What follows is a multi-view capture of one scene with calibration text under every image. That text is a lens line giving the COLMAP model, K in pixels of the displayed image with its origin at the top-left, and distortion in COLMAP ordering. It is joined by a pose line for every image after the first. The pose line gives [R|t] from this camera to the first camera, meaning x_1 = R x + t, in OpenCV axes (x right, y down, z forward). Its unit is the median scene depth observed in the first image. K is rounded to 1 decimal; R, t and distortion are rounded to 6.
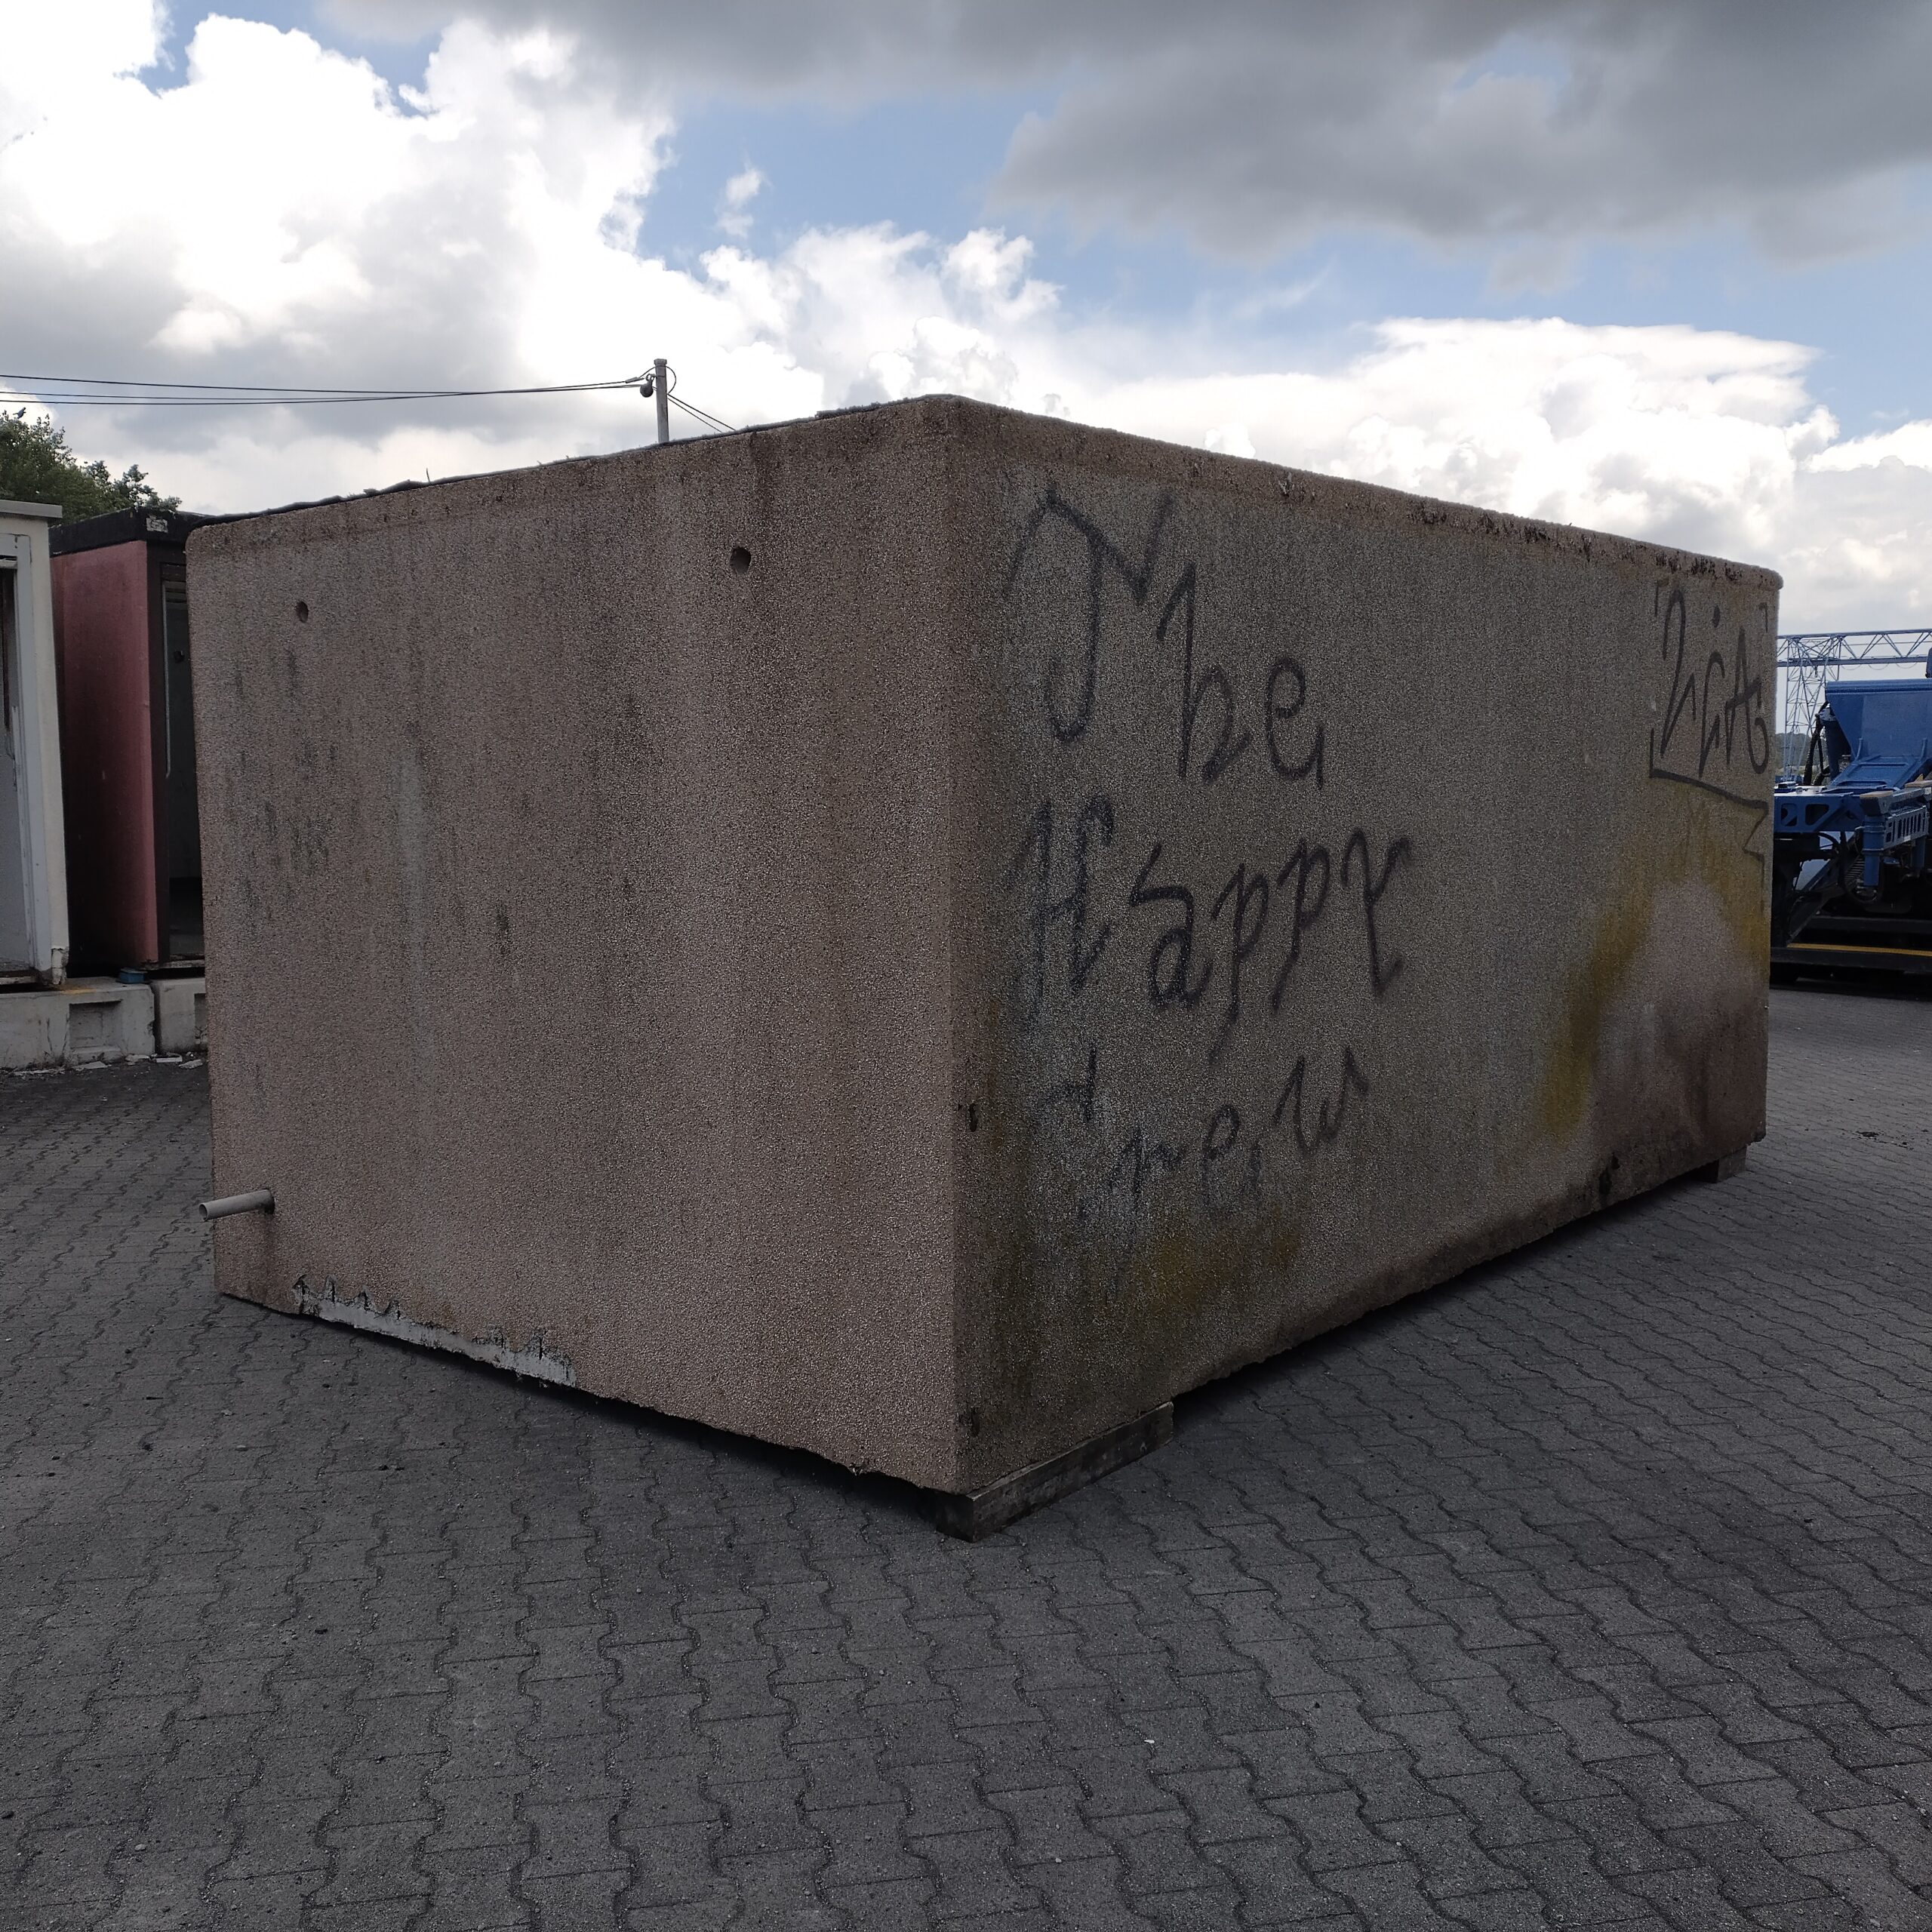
lens RADIAL K [[1912.2, 0, 968.0], [0, 1912.2, 980.8], [0, 0, 1]] dist [0.030428, 0.000000]
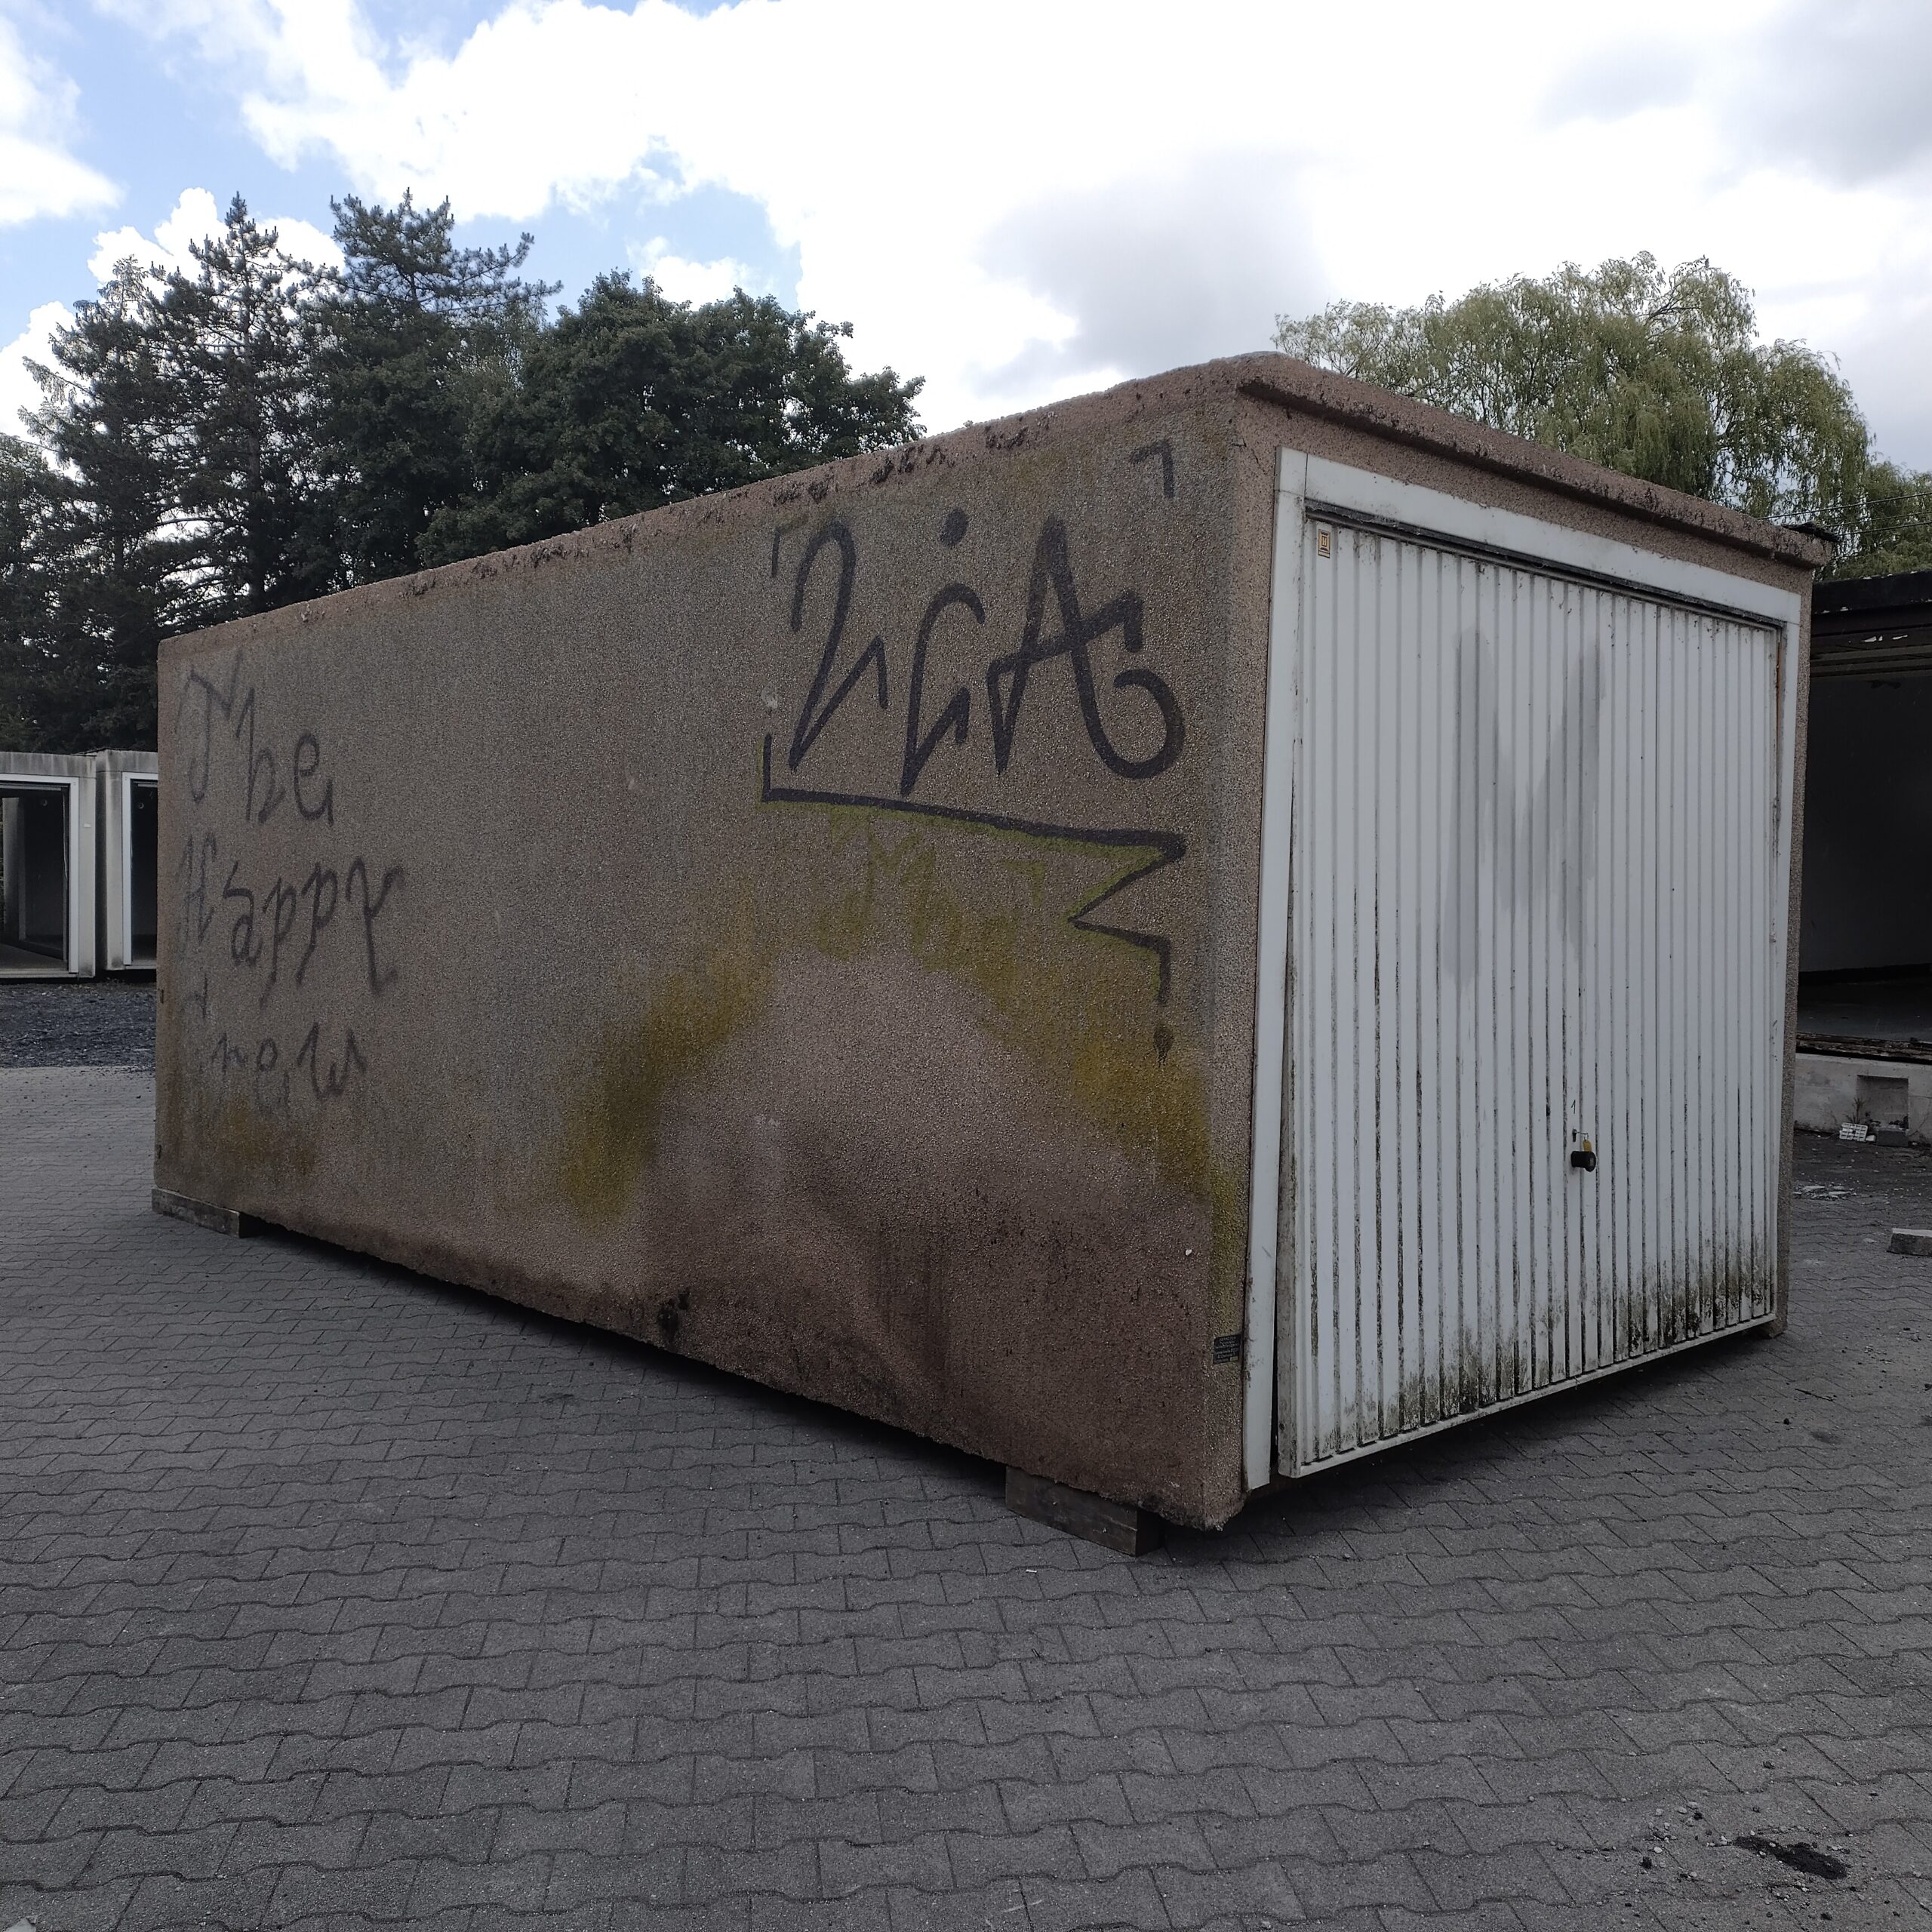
lens RADIAL K [[1912.2, 0, 972.8], [0, 1912.2, 985.4], [0, 0, 1]] dist [0.030428, 0.000000]
pose [[-0.122584, 0.051159, -0.991139, 1.440712], [-0.112726, 0.991490, 0.065120, -0.125910], [0.986035, 0.119710, -0.115774, 1.586496]]
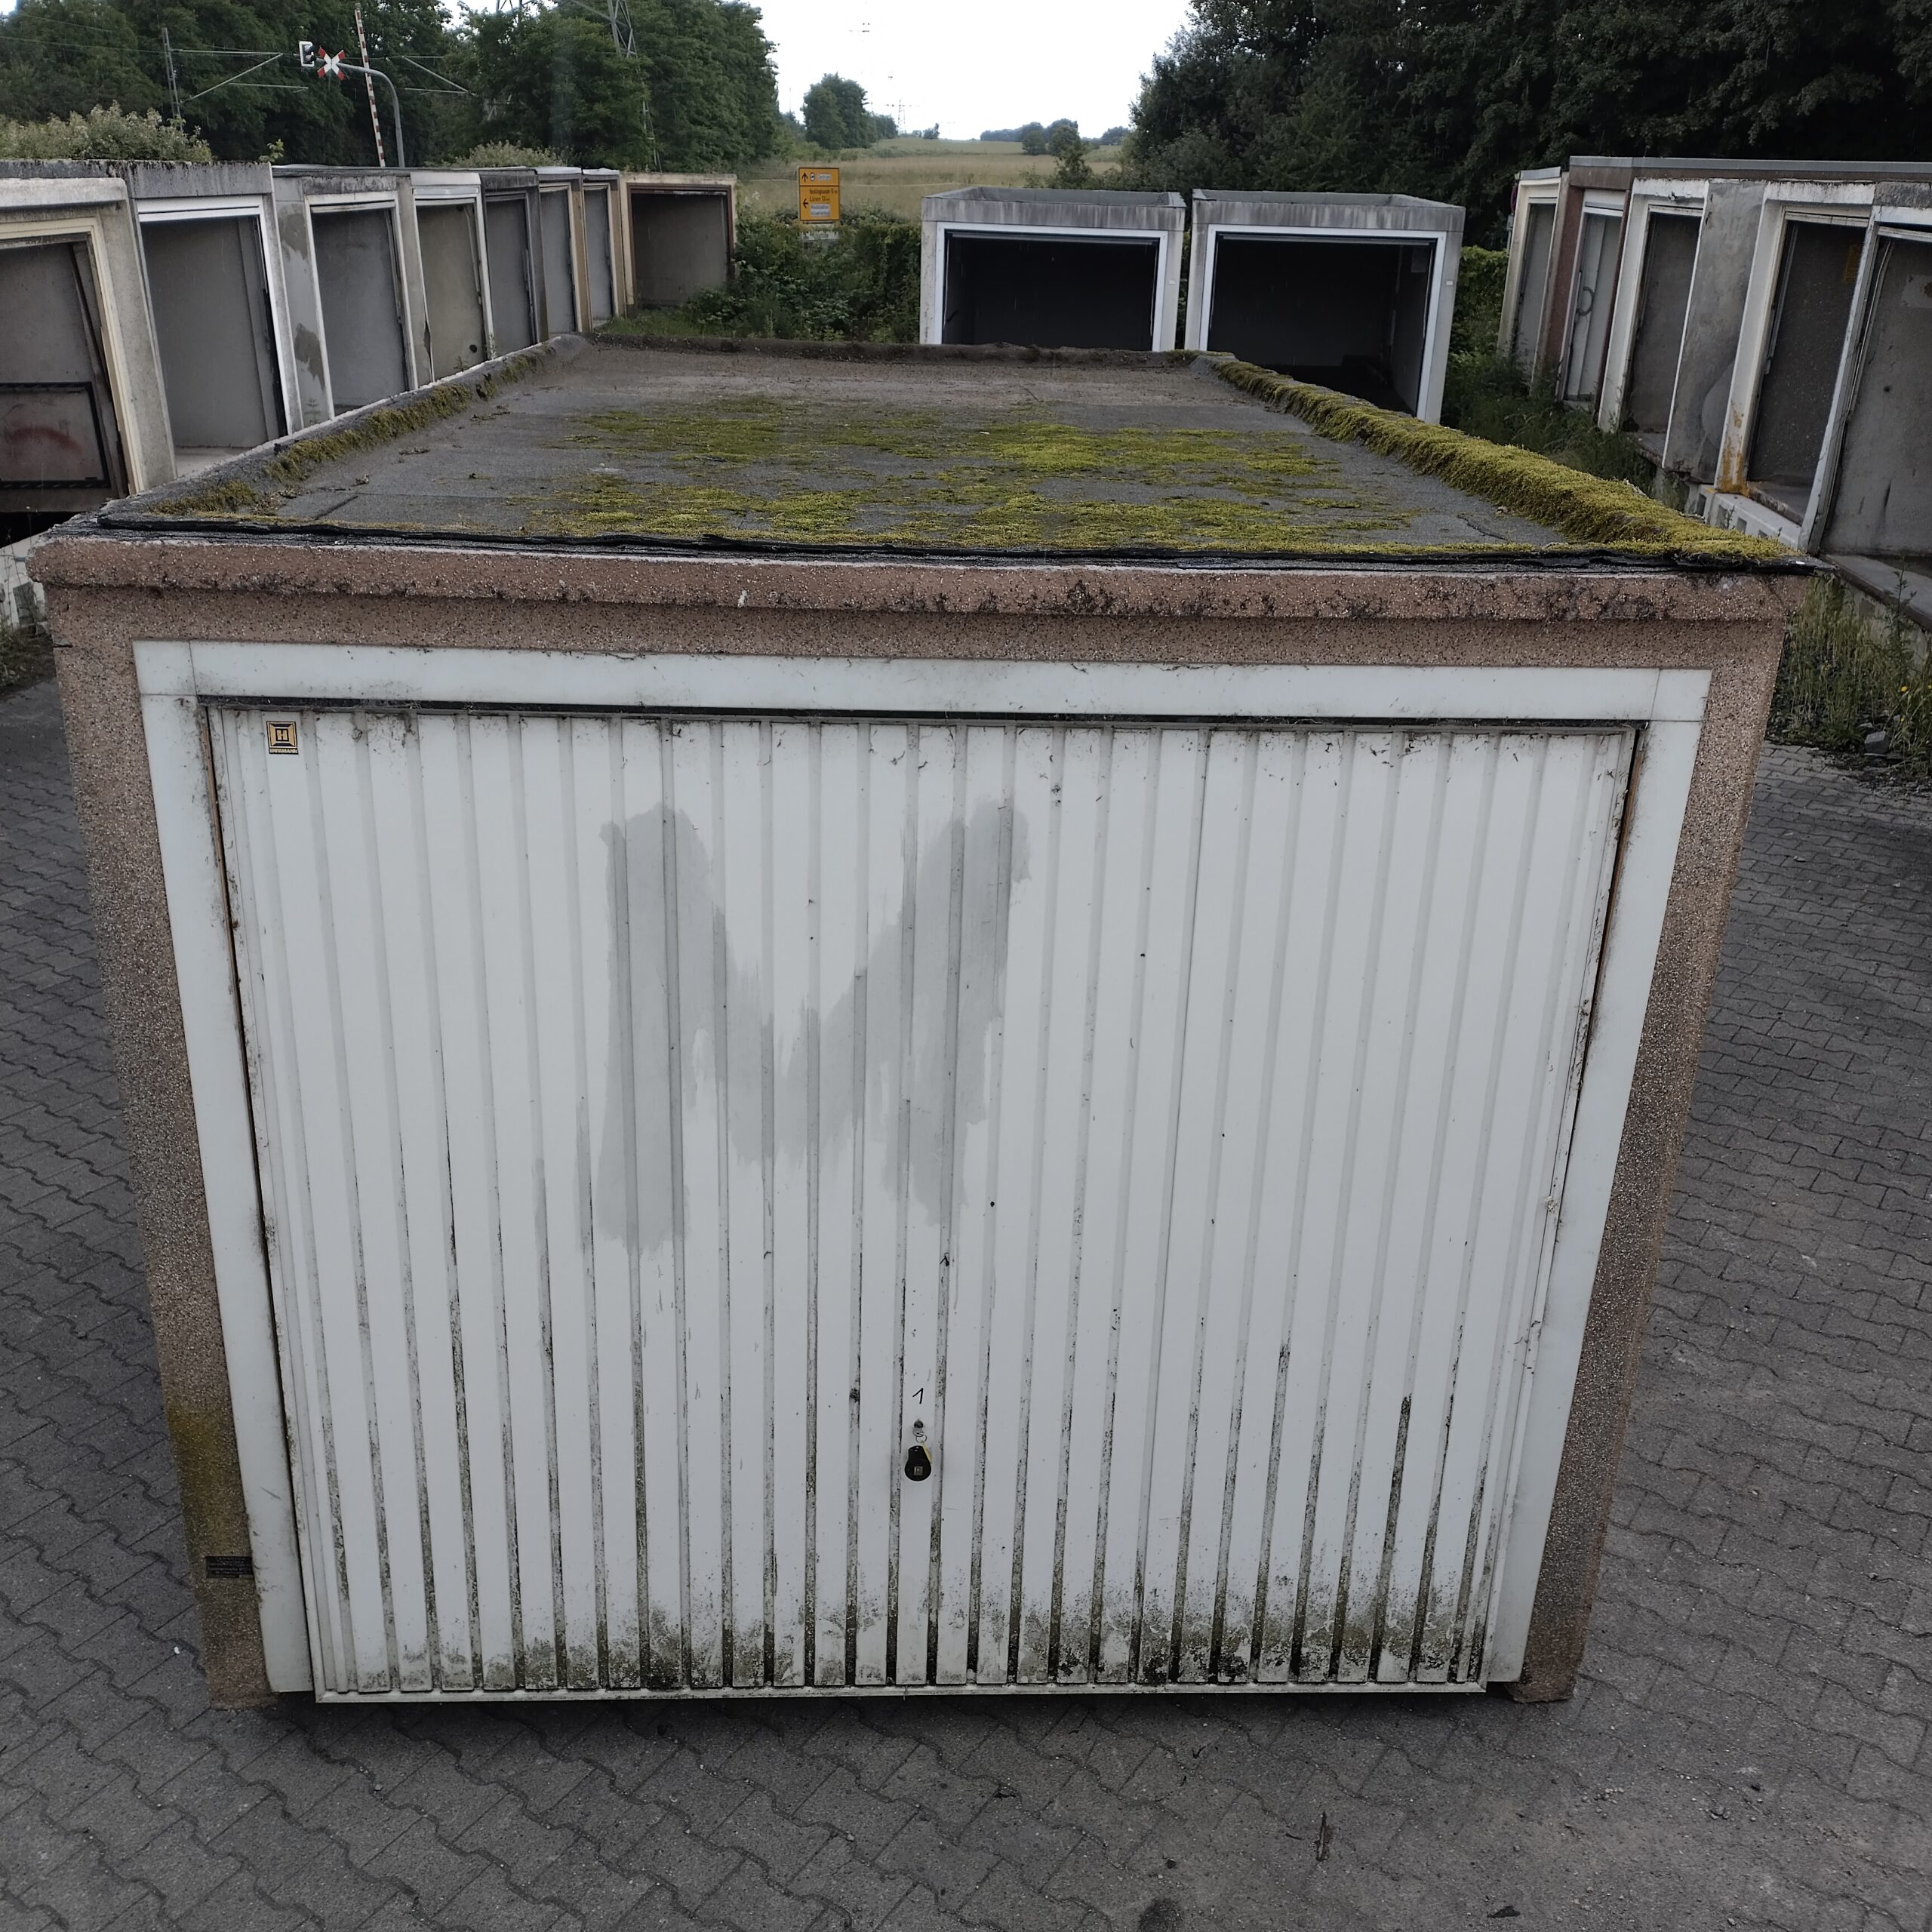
lens RADIAL K [[1912.2, 0, 974.6], [0, 1912.2, 974.6], [0, 0, 1]] dist [0.030428, 0.000000]
pose [[-0.750143, 0.239965, -0.616200, 0.815361], [-0.092596, 0.884538, 0.457186, -0.535368], [0.654760, 0.400012, -0.641310, 2.229902]]
